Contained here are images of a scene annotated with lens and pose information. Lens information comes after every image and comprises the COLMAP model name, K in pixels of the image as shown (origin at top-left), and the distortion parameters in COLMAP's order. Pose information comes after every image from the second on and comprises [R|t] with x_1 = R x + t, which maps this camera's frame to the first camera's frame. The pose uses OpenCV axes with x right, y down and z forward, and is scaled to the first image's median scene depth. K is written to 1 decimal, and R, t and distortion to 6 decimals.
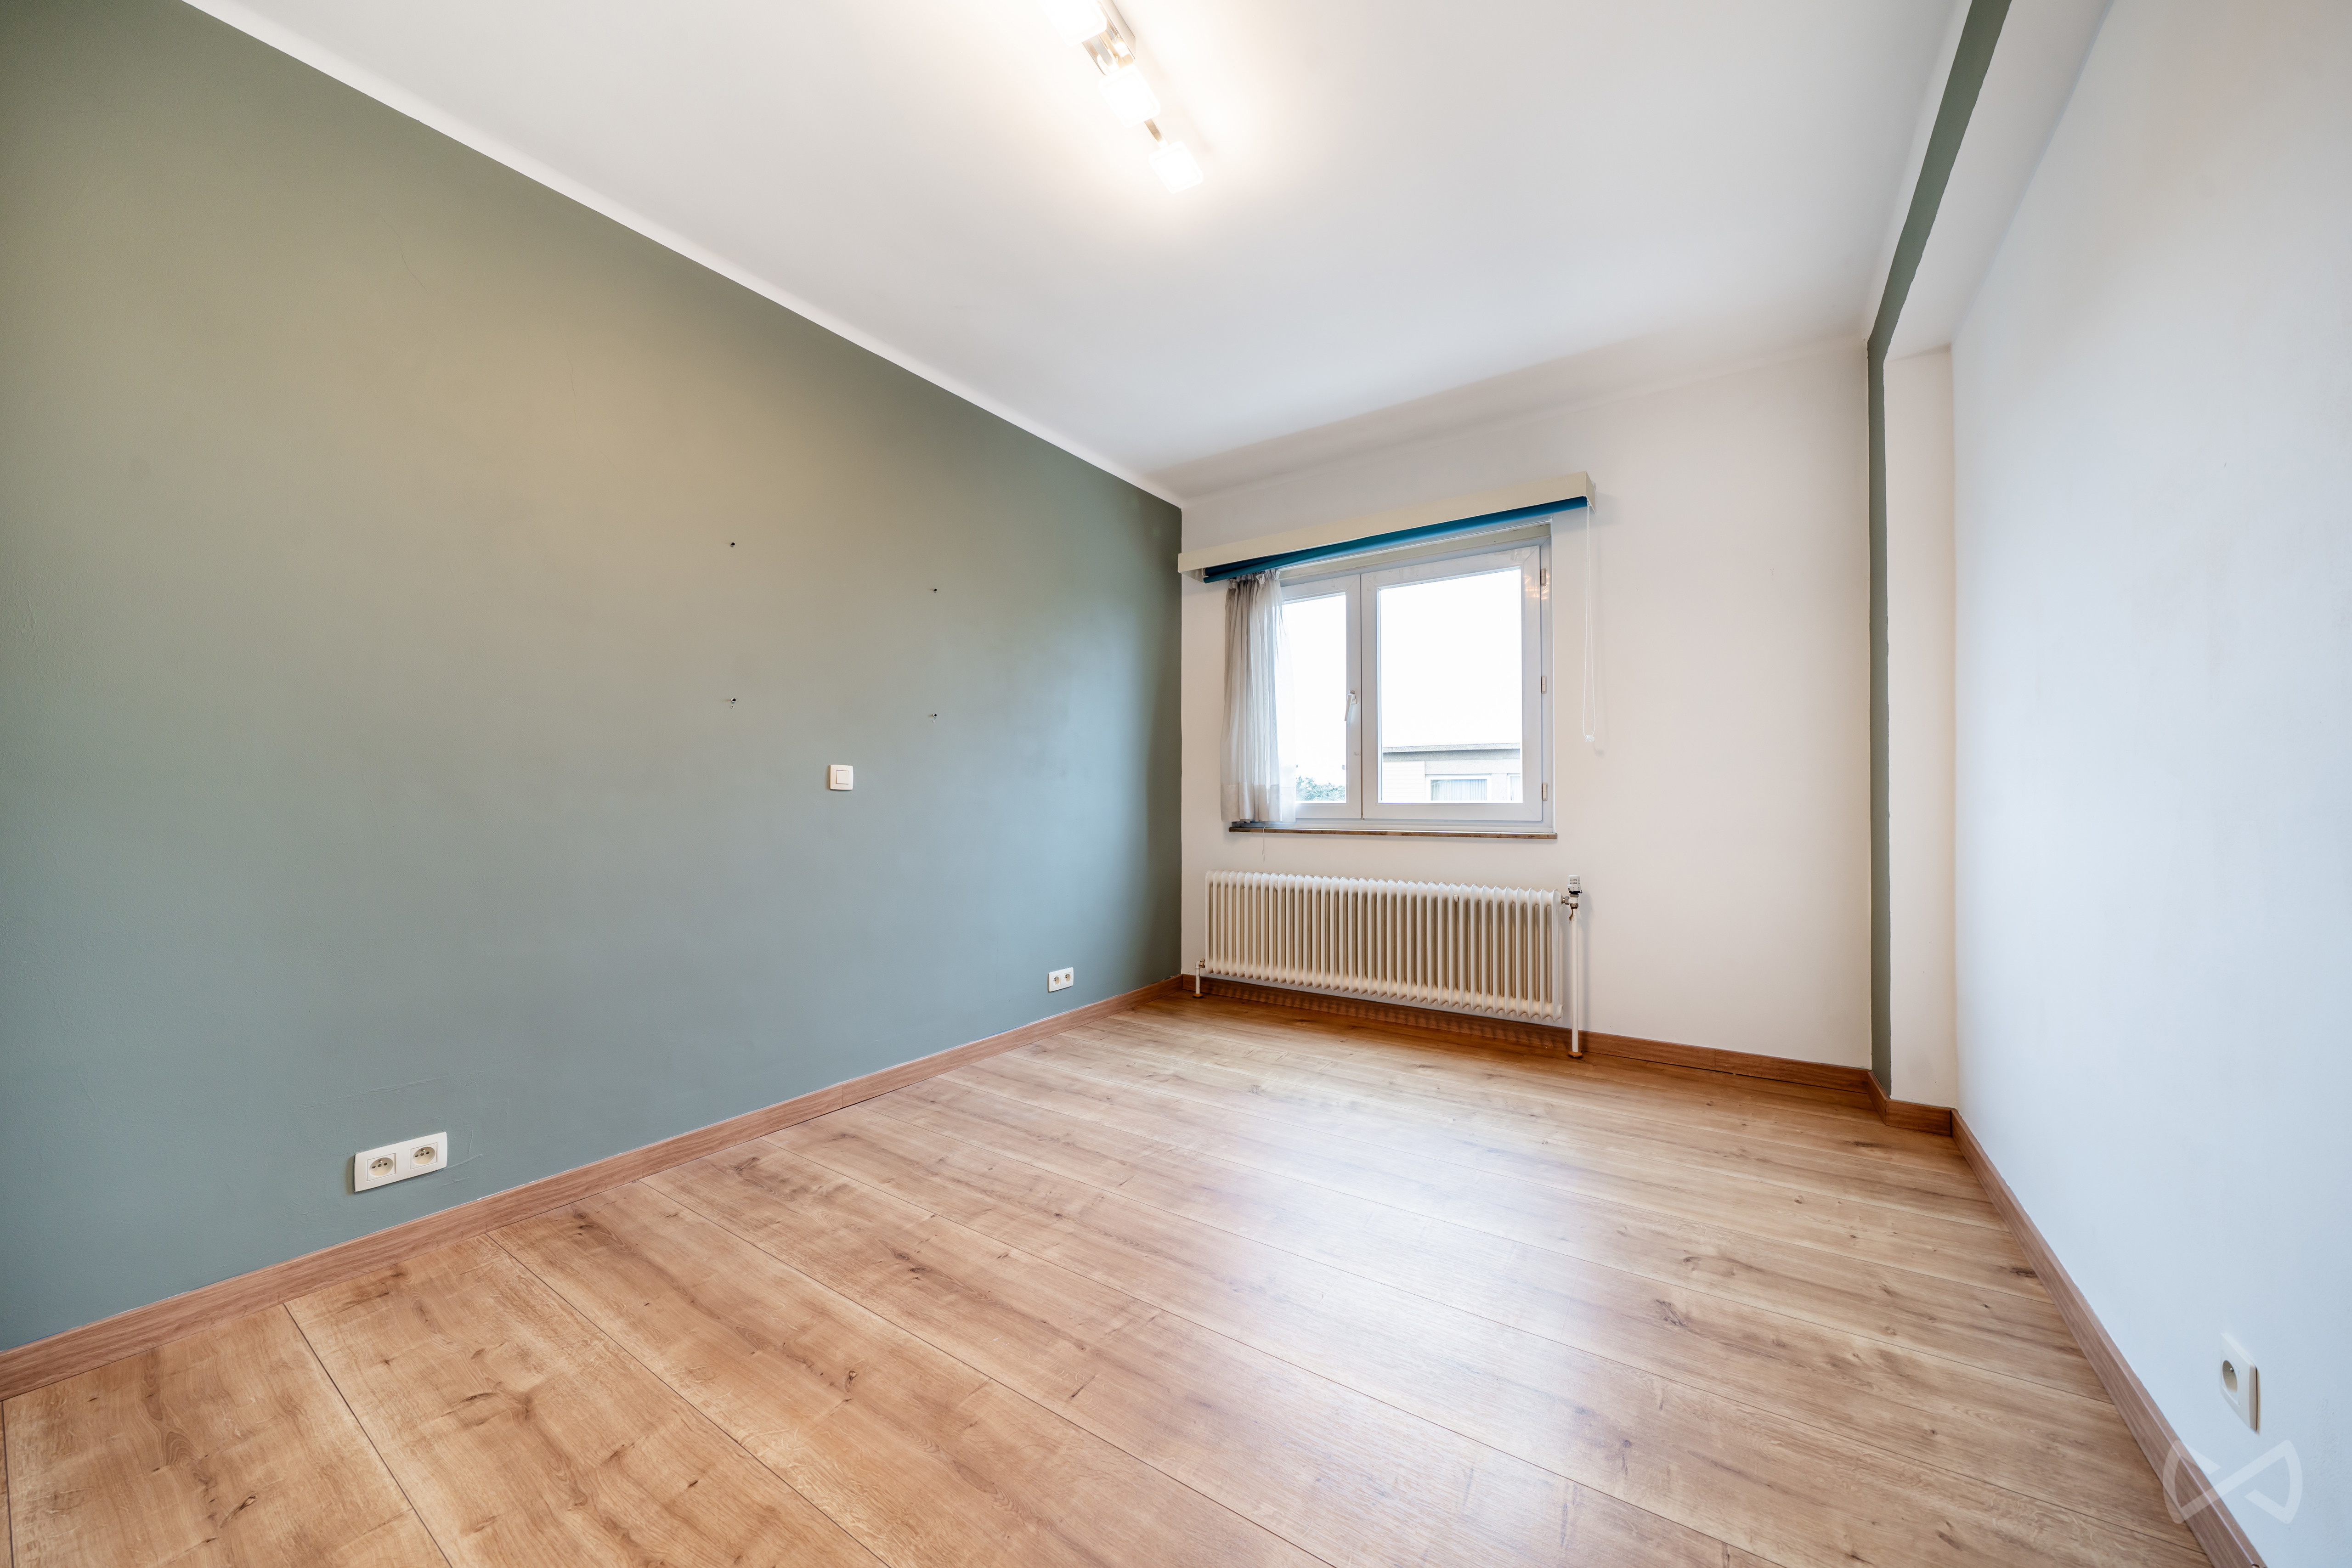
lens RADIAL K [[791.7, 0, 1176.9], [0, 791.7, 779.4], [0, 0, 1]] dist [-0.007411, -0.000020]
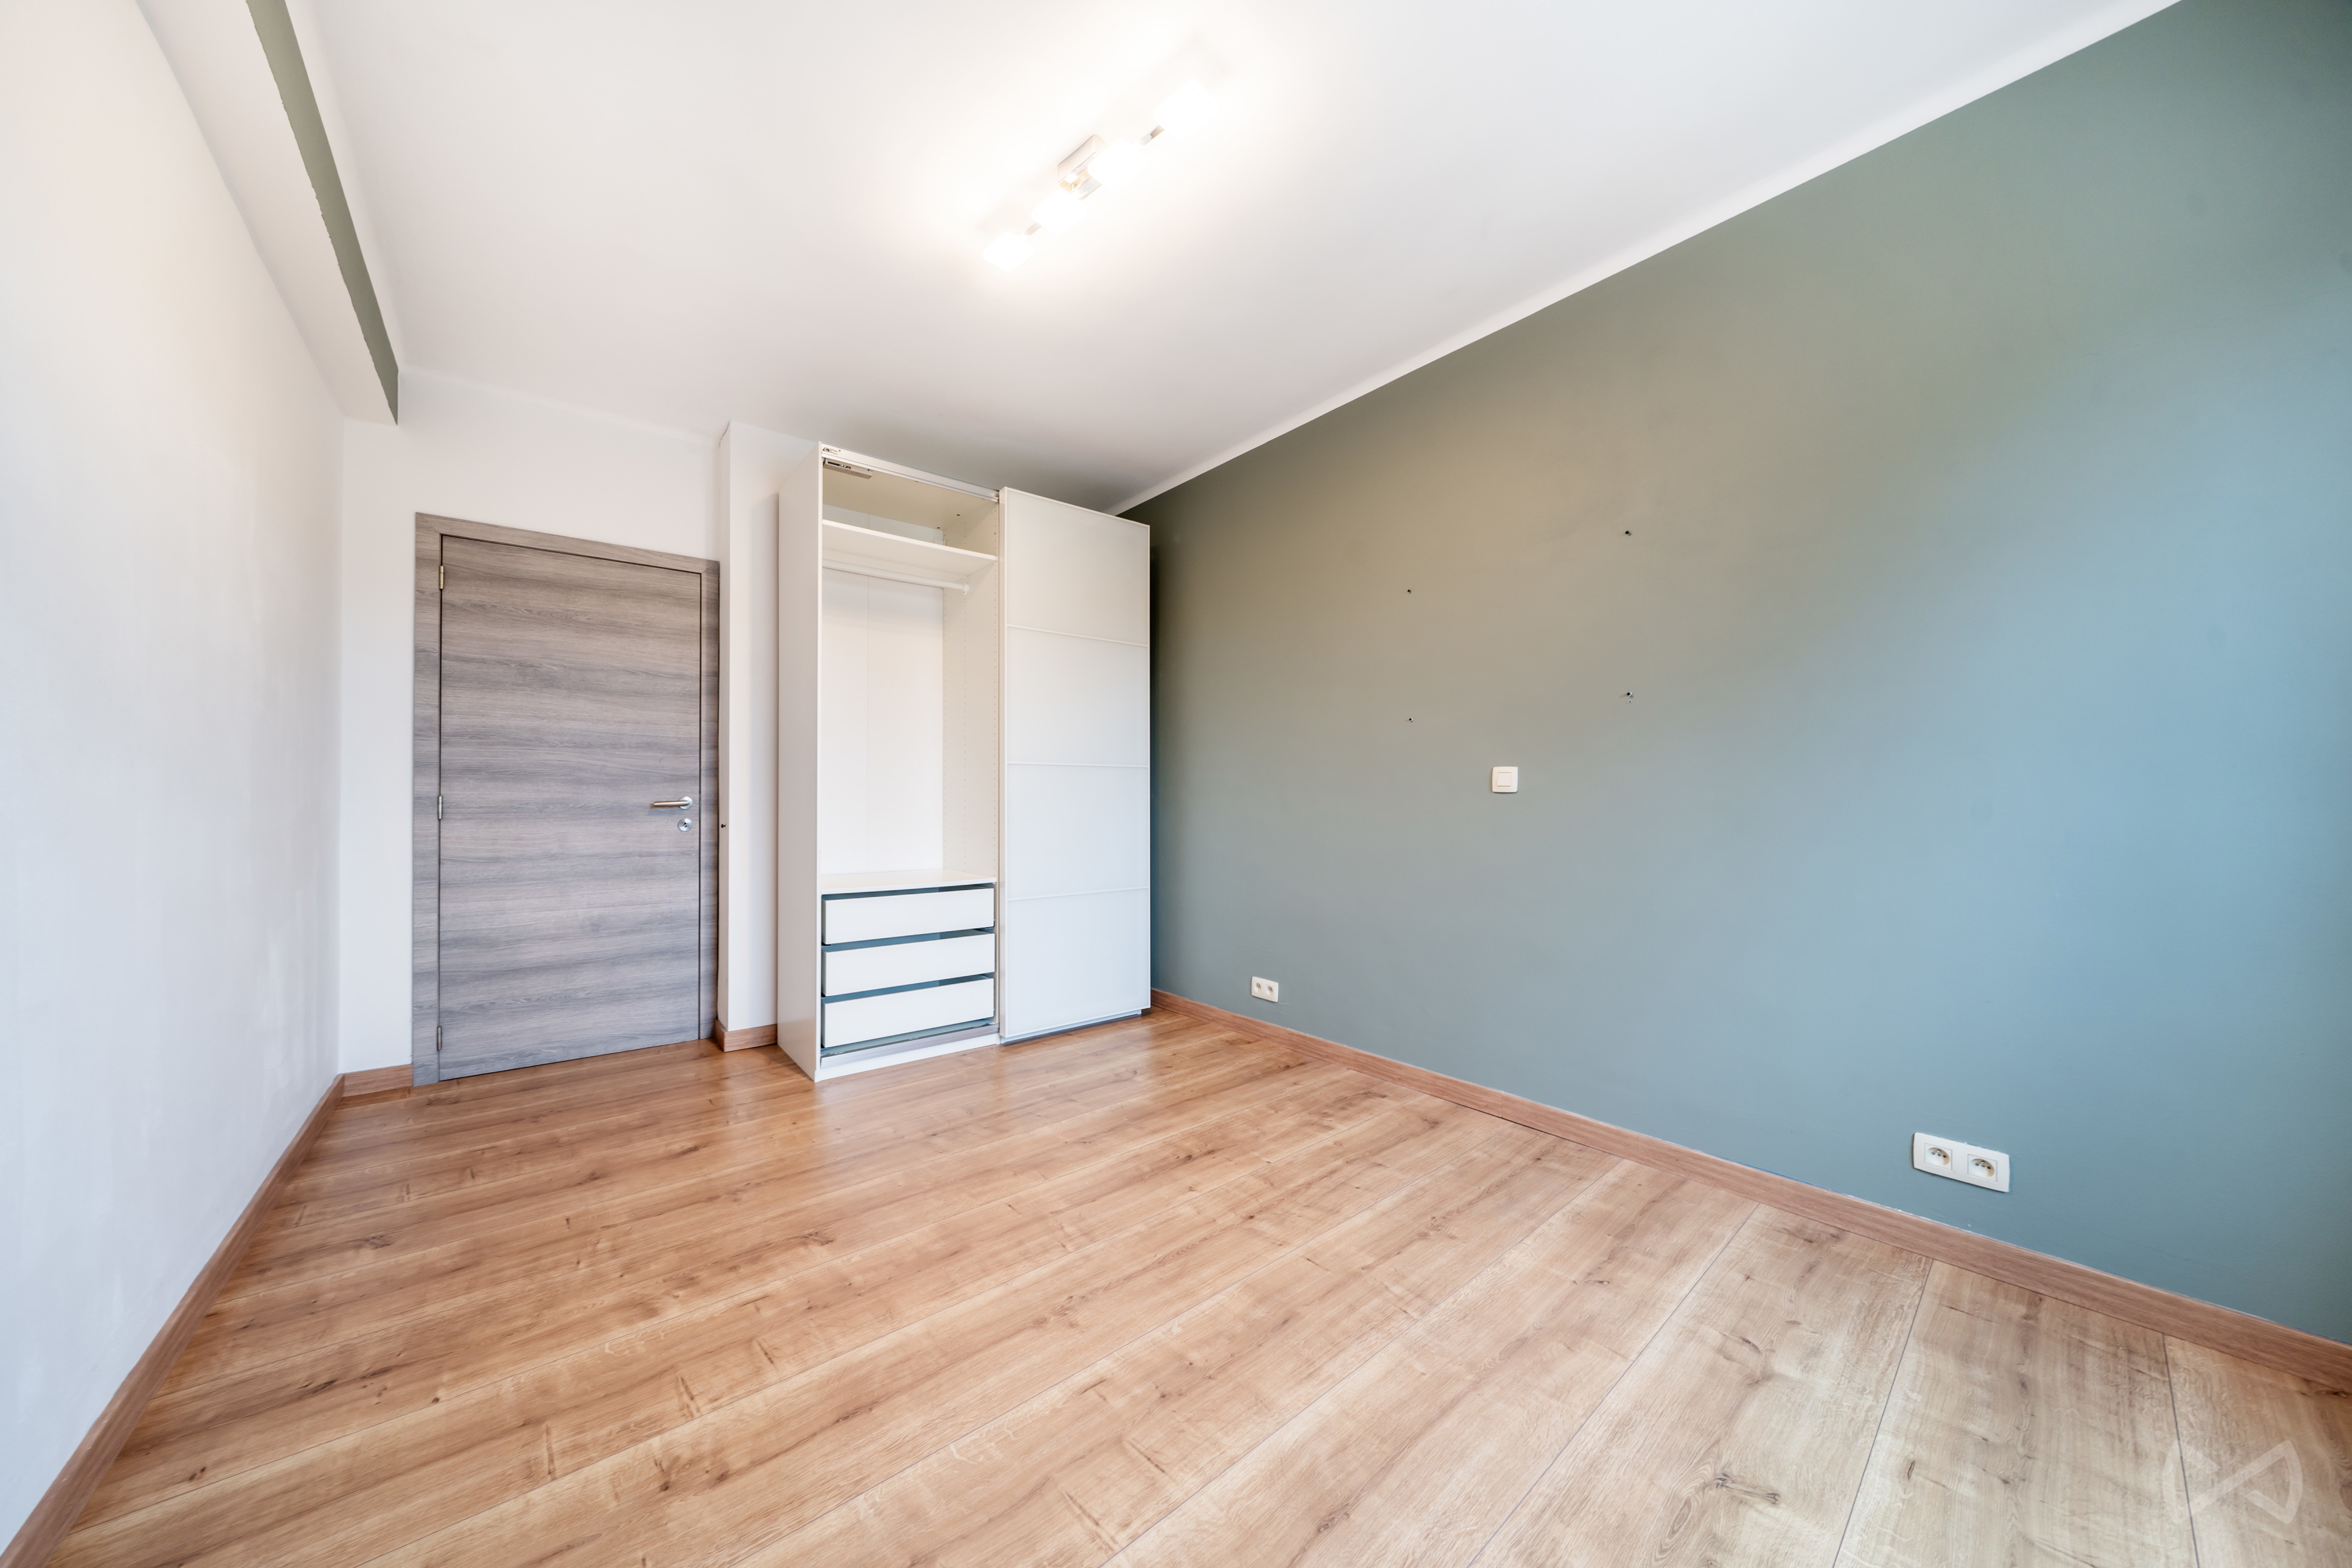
lens RADIAL K [[791.8, 0, 1183.6], [0, 791.8, 799.5], [0, 0, 1]] dist [-0.007411, -0.000020]
pose [[-0.260623, 0.001630, -0.965439, 0.665487], [0.023543, 0.999712, -0.004667, 0.018077], [0.965154, -0.023946, -0.260586, 0.941500]]
